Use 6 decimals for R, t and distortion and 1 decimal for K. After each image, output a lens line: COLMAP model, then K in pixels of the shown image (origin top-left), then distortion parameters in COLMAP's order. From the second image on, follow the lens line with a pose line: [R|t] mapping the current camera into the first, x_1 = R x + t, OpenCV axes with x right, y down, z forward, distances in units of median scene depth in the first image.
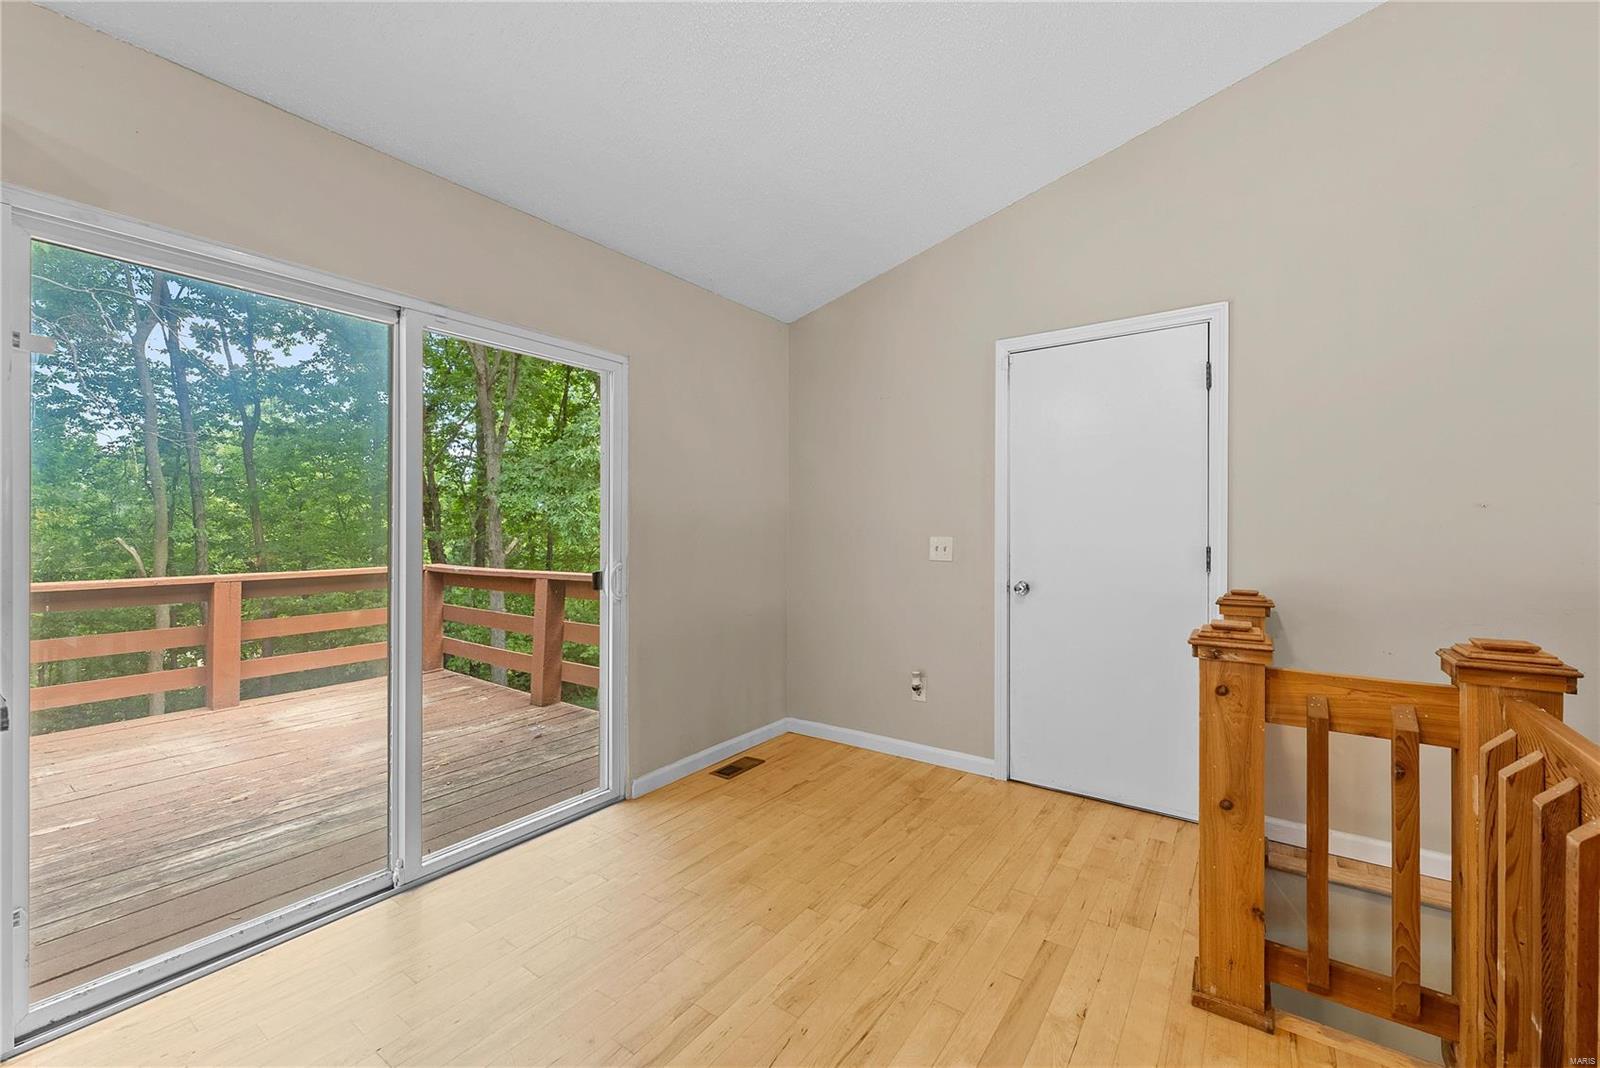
lens RADIAL K [[654.4, 0, 793.8], [0, 654.4, 534.5], [0, 0, 1]] dist [-0.002549, -0.000166]
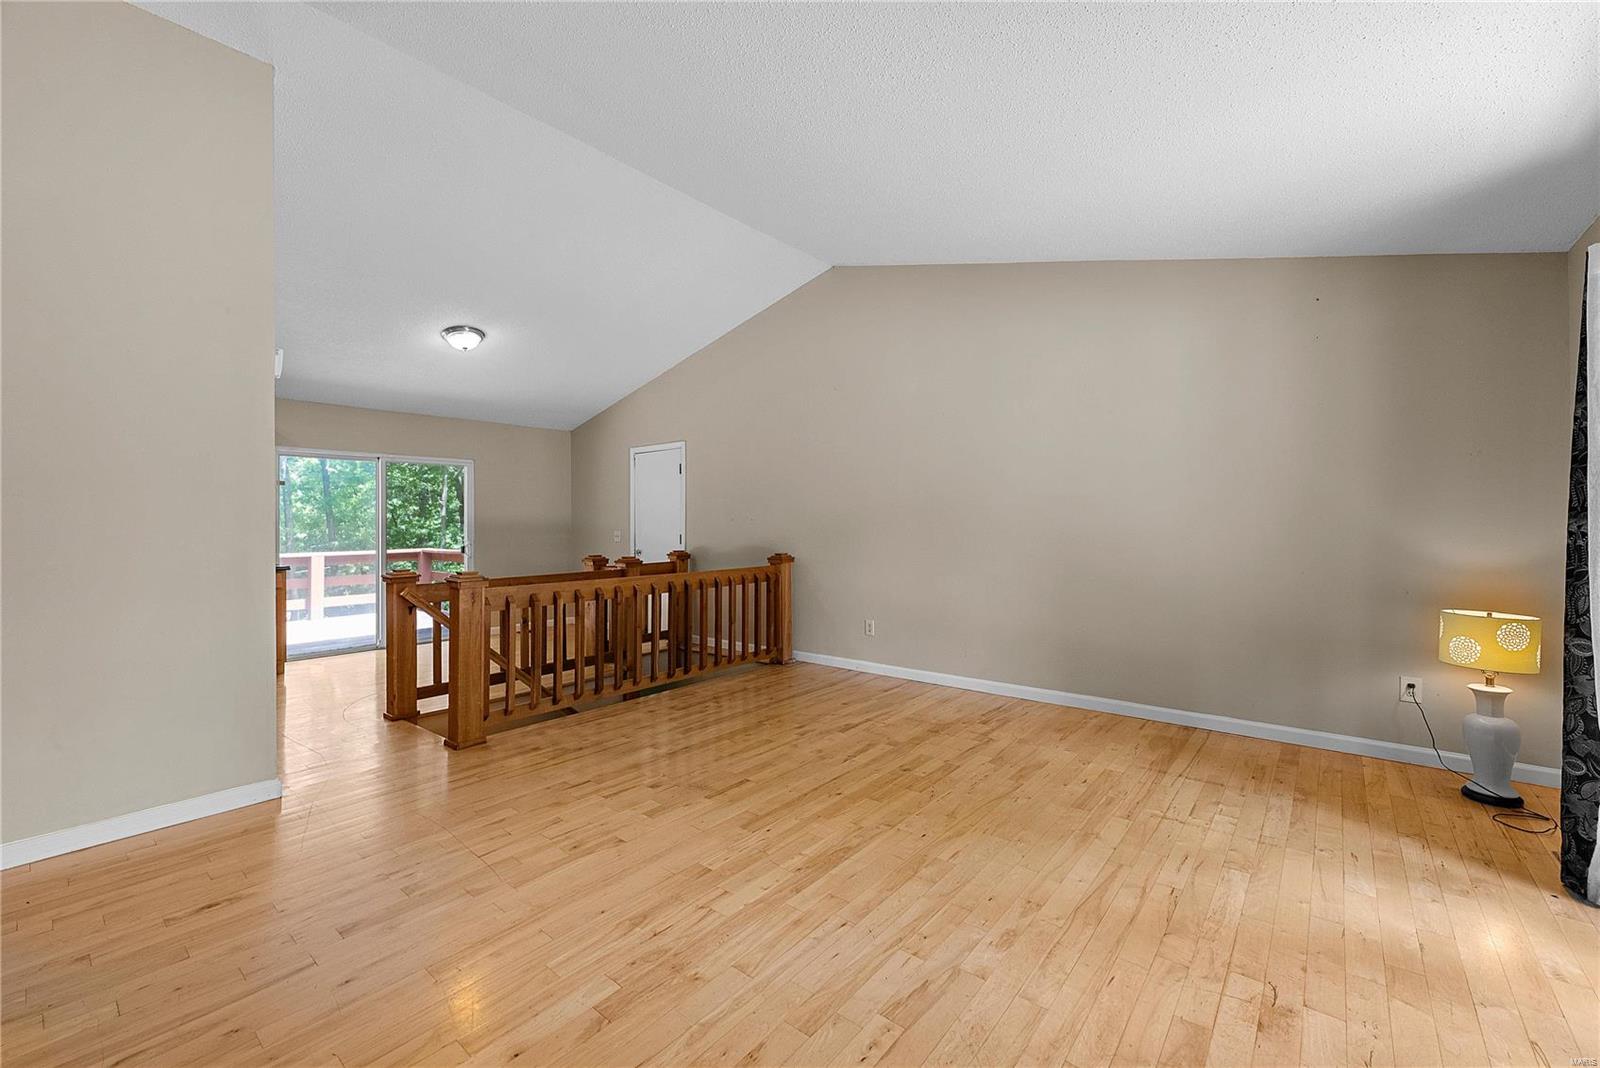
lens RADIAL K [[654.4, 0, 802.7], [0, 654.4, 527.5], [0, 0, 1]] dist [-0.002549, -0.000166]
pose [[0.998025, -0.006644, -0.062466, 1.249536], [0.006382, 0.999970, -0.004397, 0.004642], [0.062494, 0.003990, 0.998037, -1.532879]]
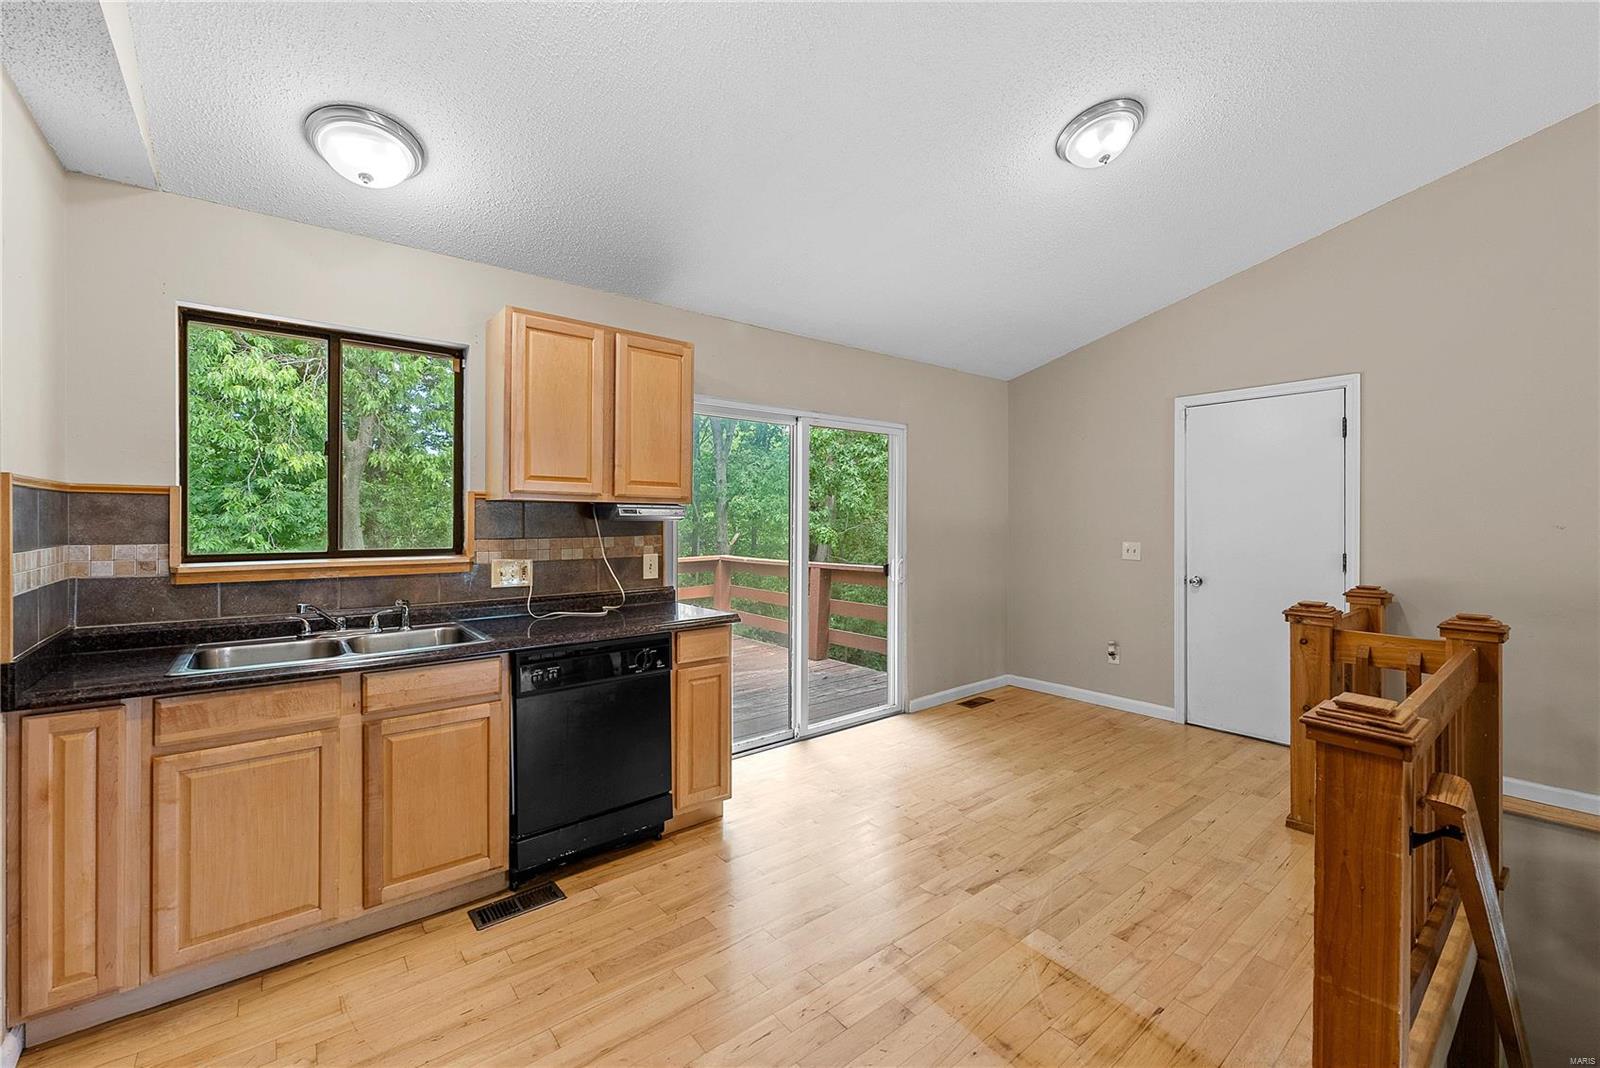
lens RADIAL K [[654.4, 0, 800.8], [0, 654.4, 523.8], [0, 0, 1]] dist [-0.002549, -0.000166]
pose [[0.965501, -0.000090, -0.260399, -0.101333], [-0.000465, 0.999998, -0.002069, -0.038757], [0.260399, 0.002119, 0.965499, -0.590905]]
